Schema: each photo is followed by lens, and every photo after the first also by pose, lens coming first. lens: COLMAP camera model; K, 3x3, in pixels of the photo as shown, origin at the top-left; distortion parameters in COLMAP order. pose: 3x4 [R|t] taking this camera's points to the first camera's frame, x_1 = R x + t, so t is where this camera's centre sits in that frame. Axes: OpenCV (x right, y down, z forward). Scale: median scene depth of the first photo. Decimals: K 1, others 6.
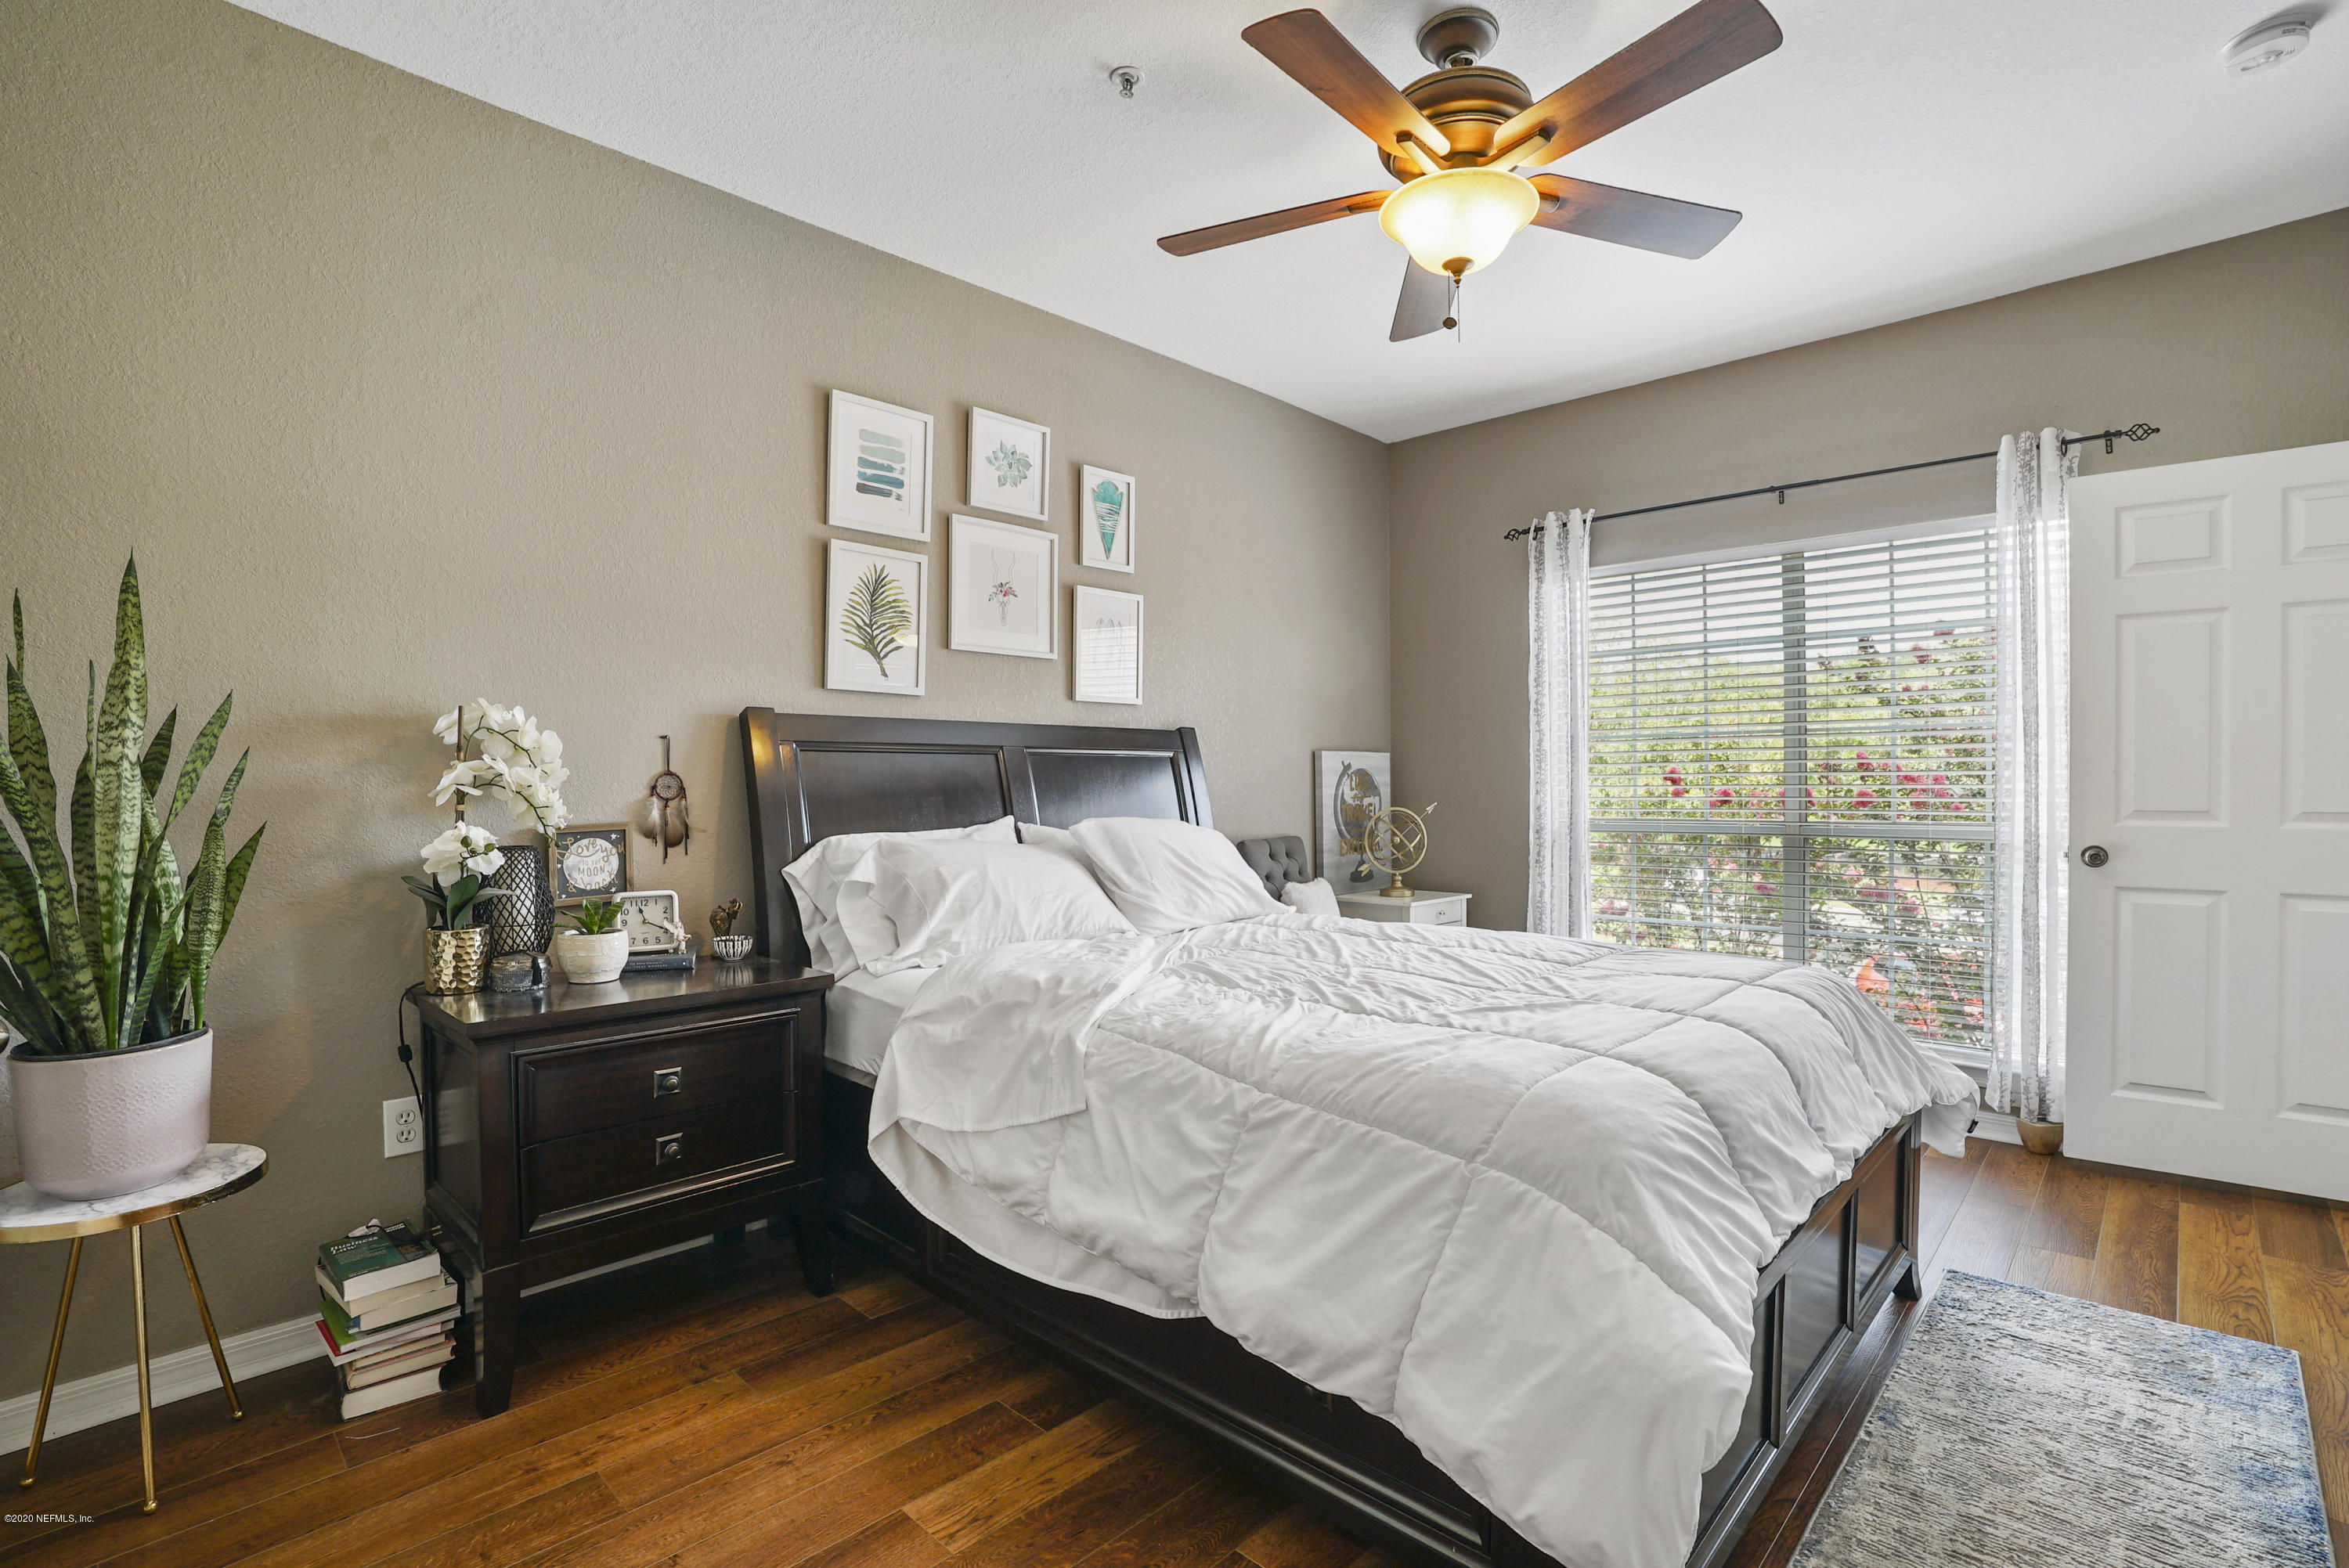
lens RADIAL K [[1092.3, 0, 1173.2], [0, 1092.3, 798.4], [0, 0, 1]] dist [-0.071762, 0.029879]
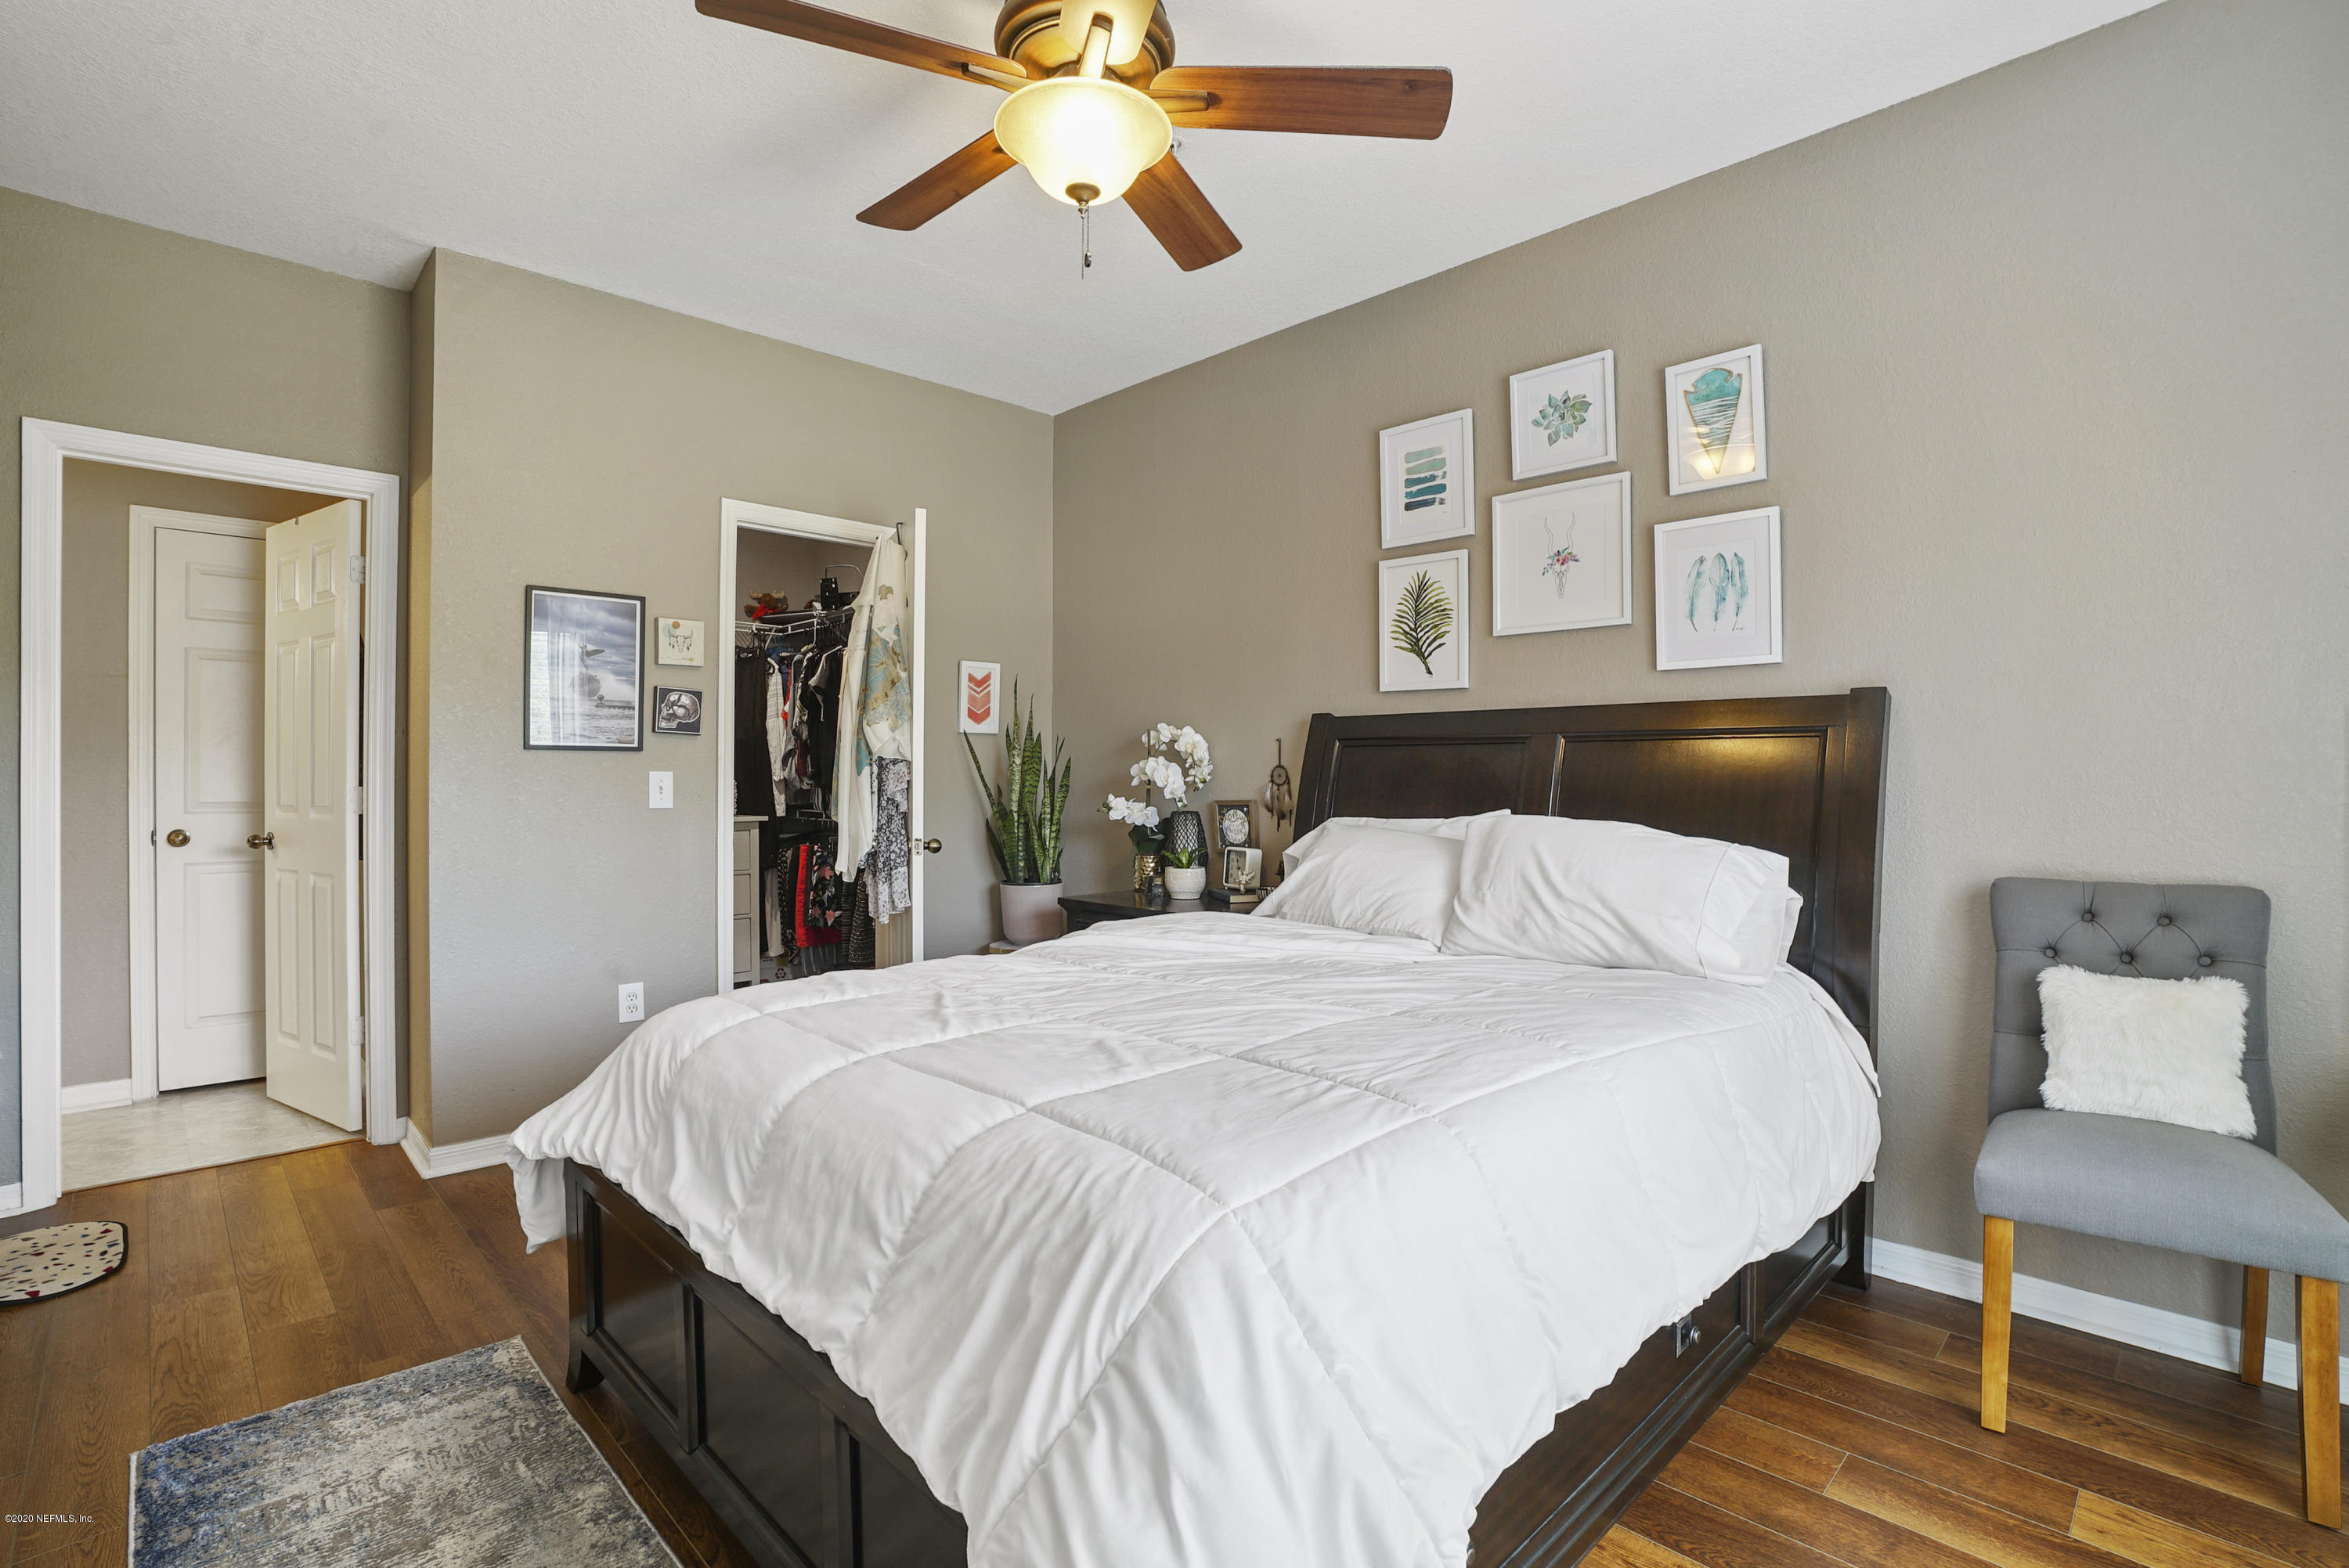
lens RADIAL K [[1092.3, 0, 1173.2], [0, 1092.3, 798.4], [0, 0, 1]] dist [-0.071762, 0.029879]
pose [[-0.020083, 0.022934, -0.999535, 0.812888], [-0.017000, 0.999585, 0.023277, -0.010614], [0.999654, 0.017460, -0.019685, 0.770982]]
